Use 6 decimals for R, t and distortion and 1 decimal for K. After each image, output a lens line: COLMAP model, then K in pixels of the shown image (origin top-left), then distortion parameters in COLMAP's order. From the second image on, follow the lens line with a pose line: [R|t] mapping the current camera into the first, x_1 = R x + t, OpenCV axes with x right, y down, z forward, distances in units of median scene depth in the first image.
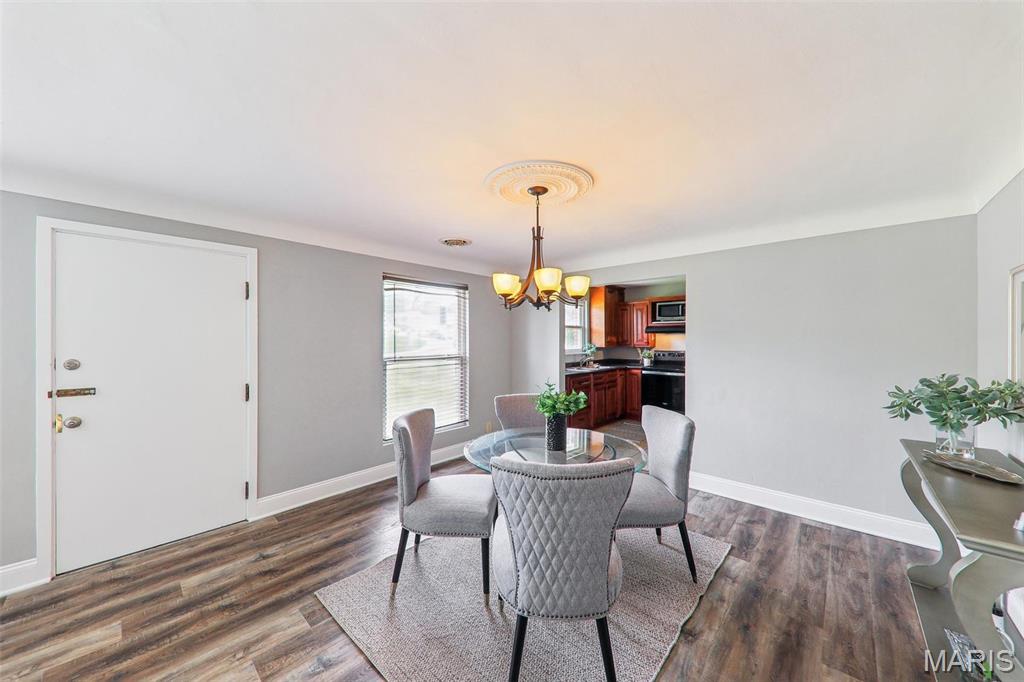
lens RADIAL K [[380.1, 0, 514.7], [0, 380.1, 337.7], [0, 0, 1]] dist [0.026091, 0.000052]
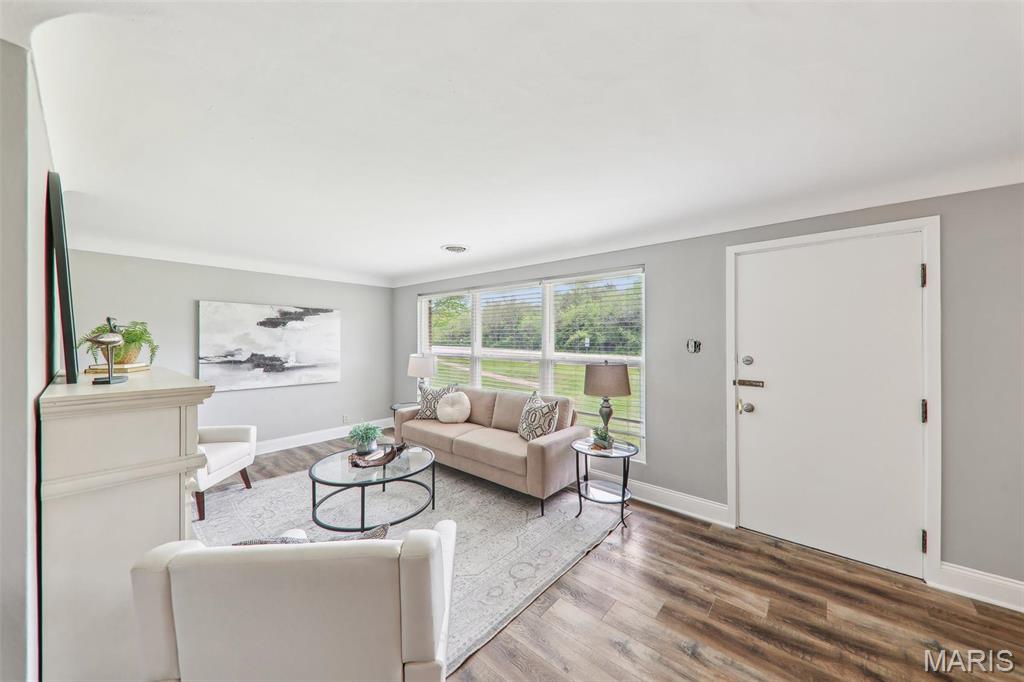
lens RADIAL K [[364.4, 0, 501.8], [0, 364.4, 335.6], [0, 0, 1]] dist [0.001477, -0.002896]
pose [[0.022661, -0.009106, -0.999702, -0.006275], [0.007310, 0.999933, -0.008942, -0.004528], [0.999716, -0.007105, 0.022726, 0.199577]]
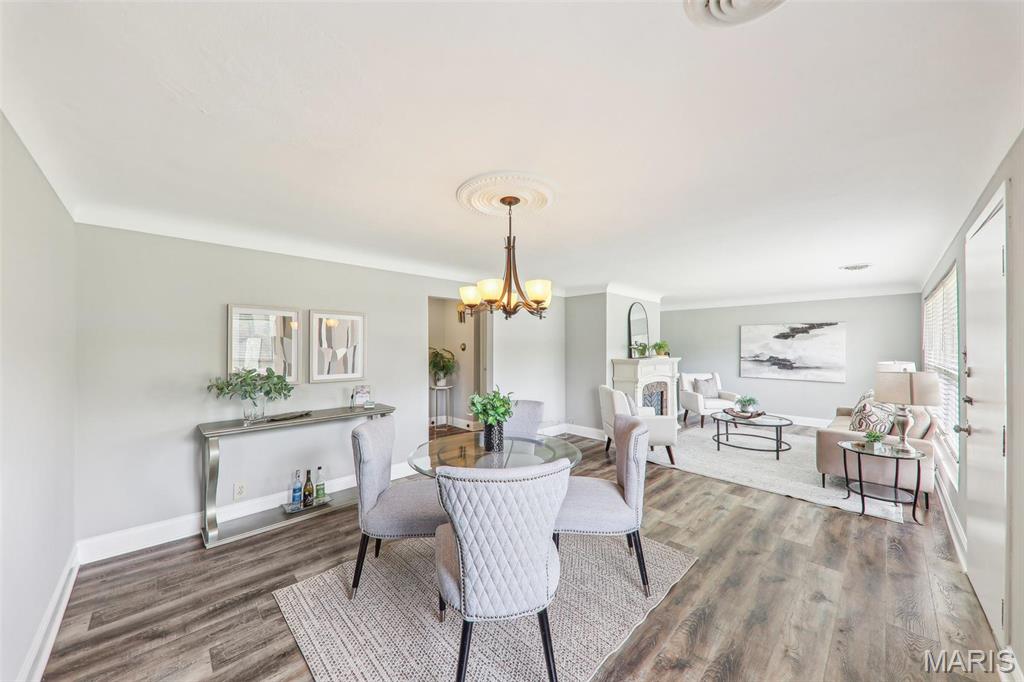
lens RADIAL K [[362.1, 0, 521.7], [0, 362.1, 347.2], [0, 0, 1]] dist [0.002532, -0.000081]
pose [[-0.999282, -0.000568, 0.037888, -0.008193], [-0.000793, 0.999982, -0.005931, 0.007813], [-0.037884, -0.005957, -0.999264, 1.924689]]
